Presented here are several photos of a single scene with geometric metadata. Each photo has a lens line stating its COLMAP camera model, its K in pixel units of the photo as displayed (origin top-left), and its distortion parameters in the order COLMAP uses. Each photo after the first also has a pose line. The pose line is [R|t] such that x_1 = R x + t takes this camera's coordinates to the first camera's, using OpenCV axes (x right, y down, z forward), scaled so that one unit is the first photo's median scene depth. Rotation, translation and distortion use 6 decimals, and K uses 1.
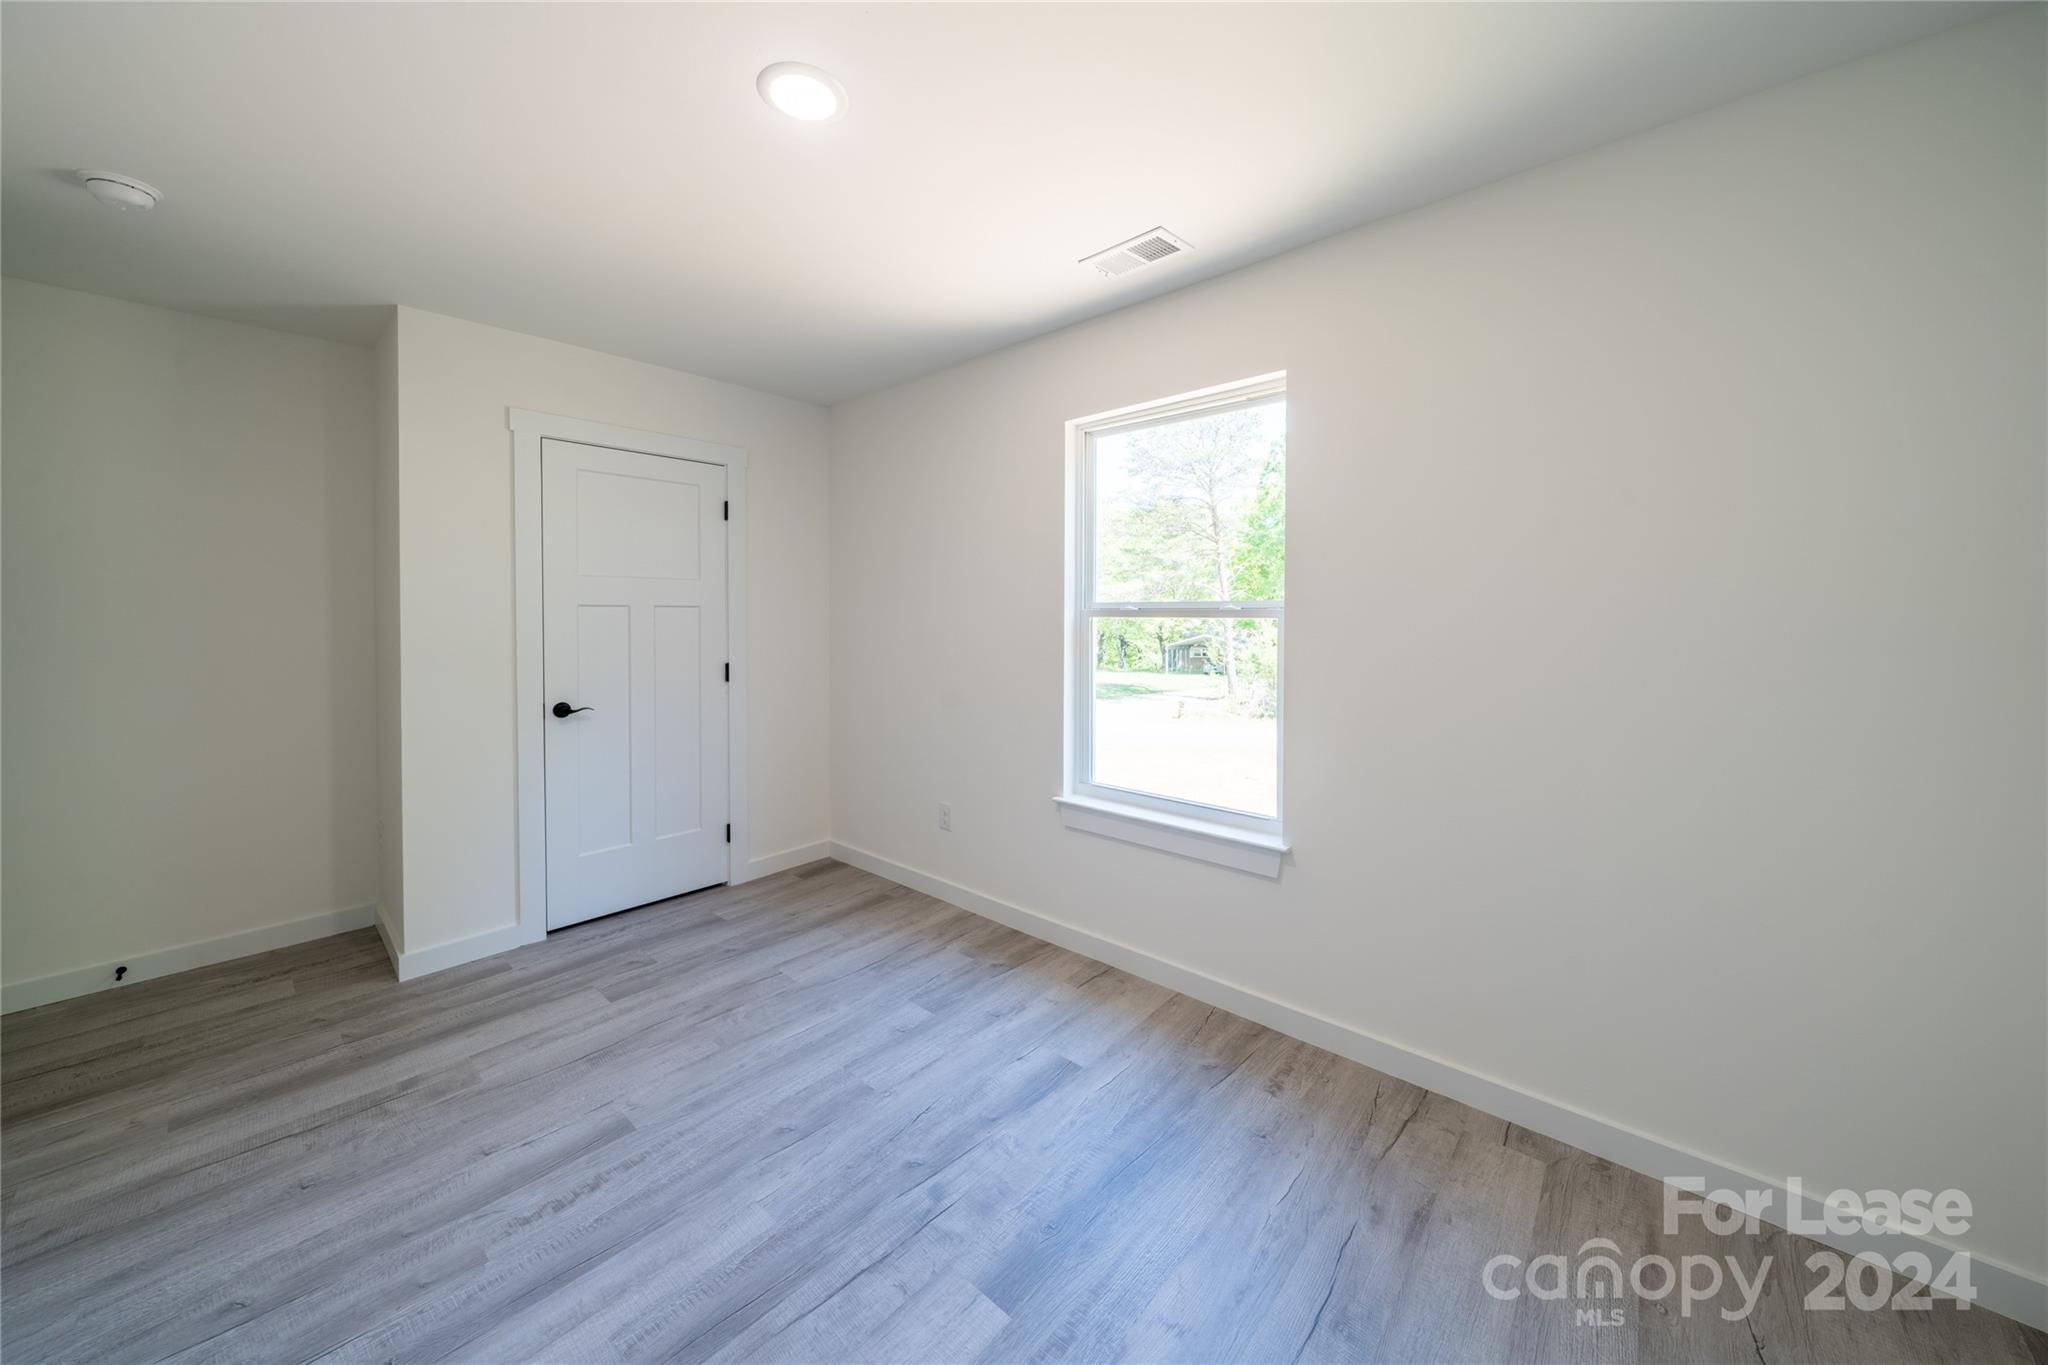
lens RADIAL K [[705.6, 0, 1015.2], [0, 705.6, 626.4], [0, 0, 1]] dist [-0.005798, -0.000283]
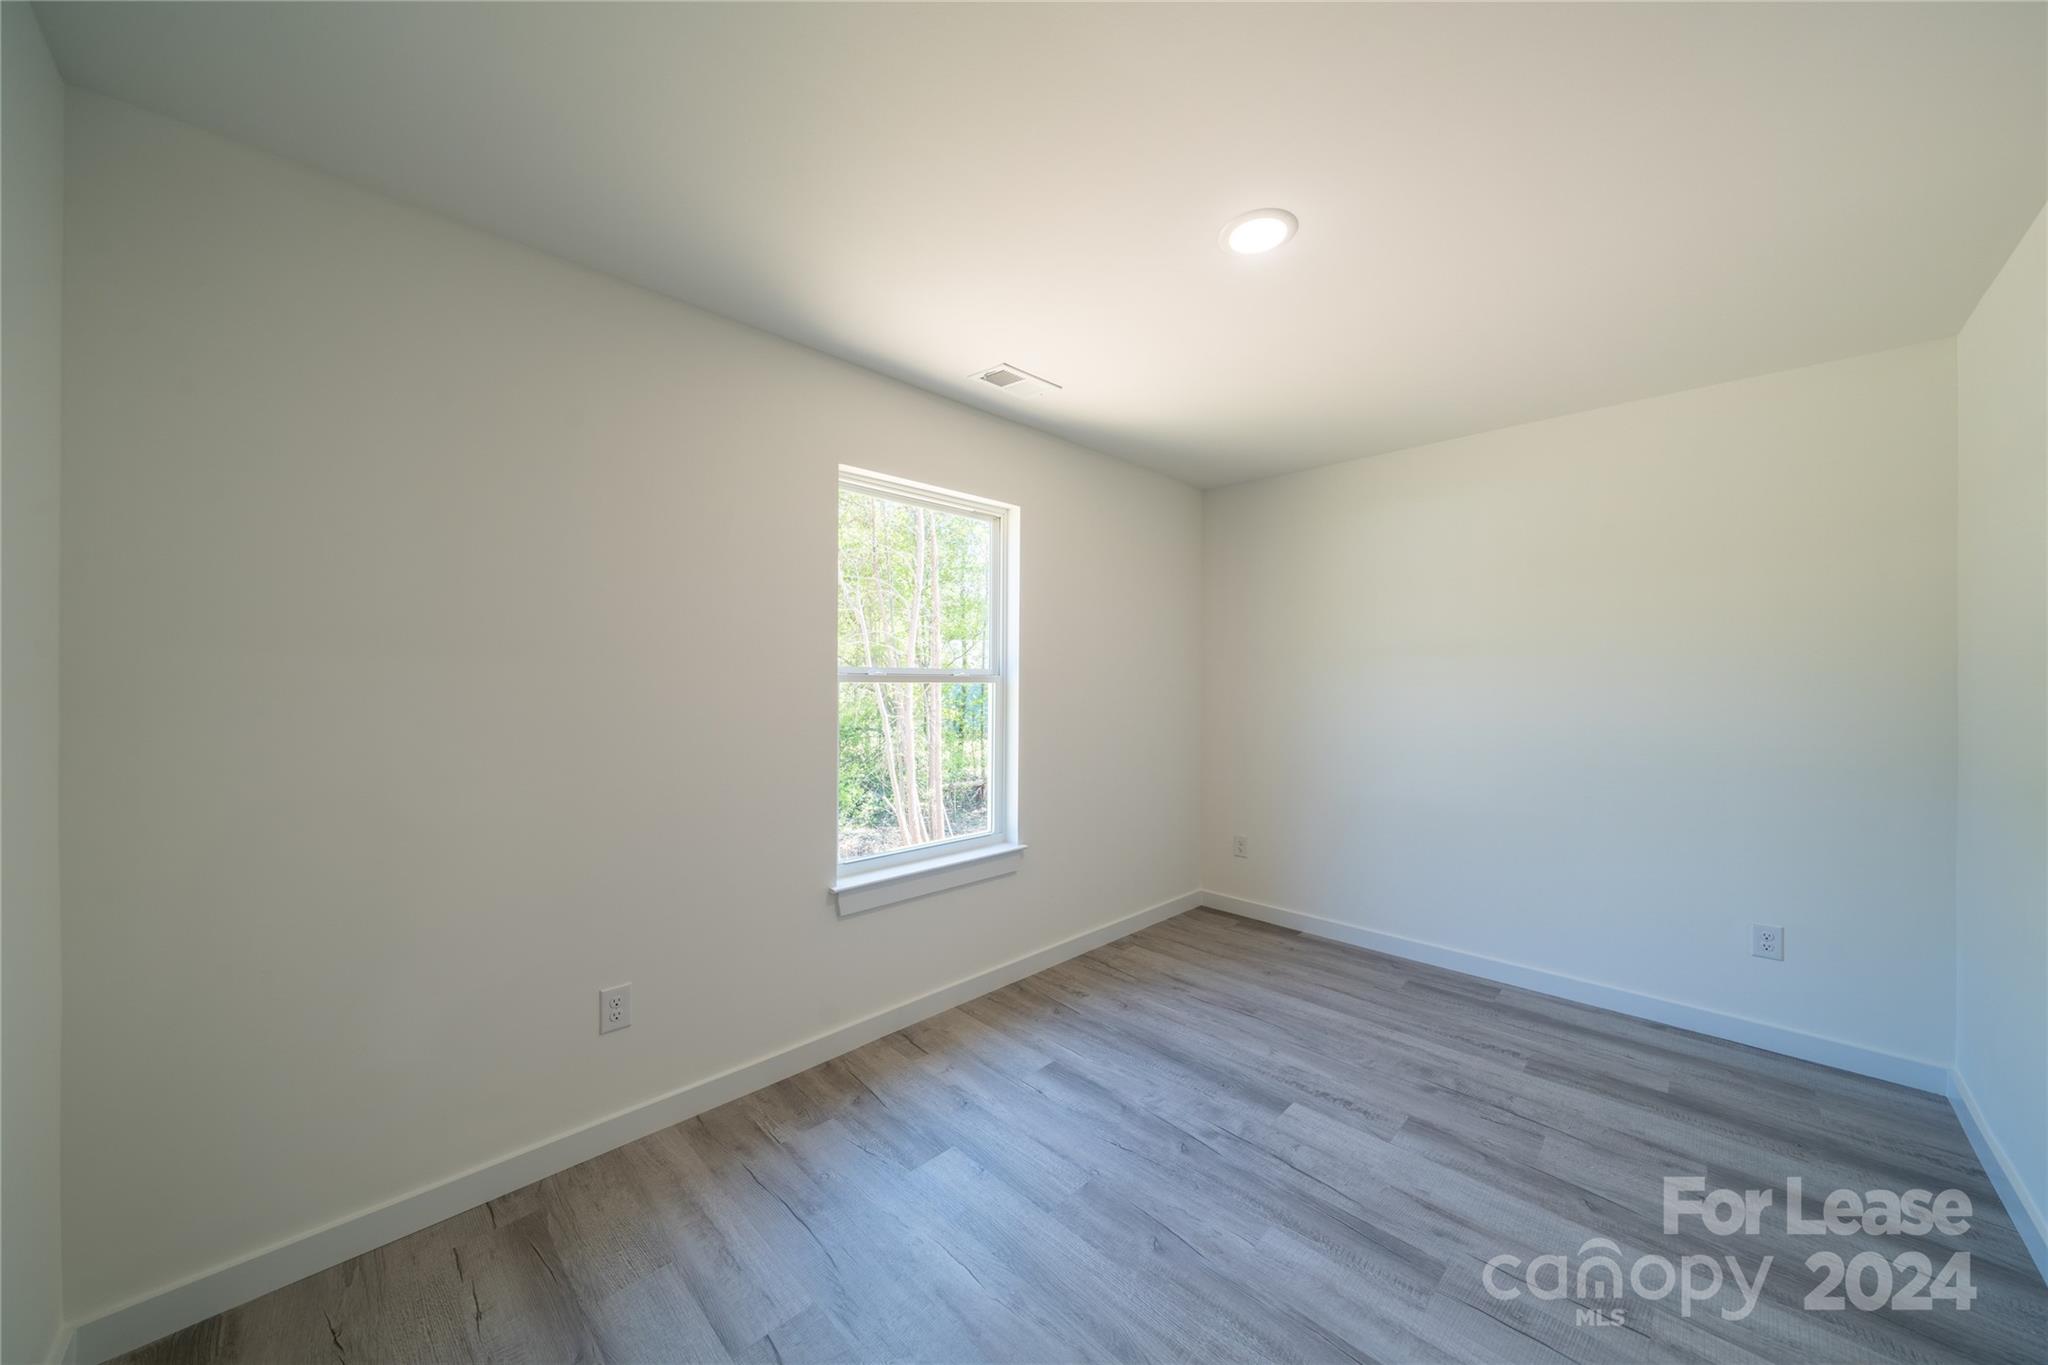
lens RADIAL K [[705.6, 0, 1019.0], [0, 705.6, 681.5], [0, 0, 1]] dist [-0.005798, -0.000283]
pose [[0.069912, -0.002267, 0.997551, -1.180537], [0.016090, 0.999870, 0.001145, -0.017308], [-0.997423, 0.015970, 0.069940, 1.044789]]
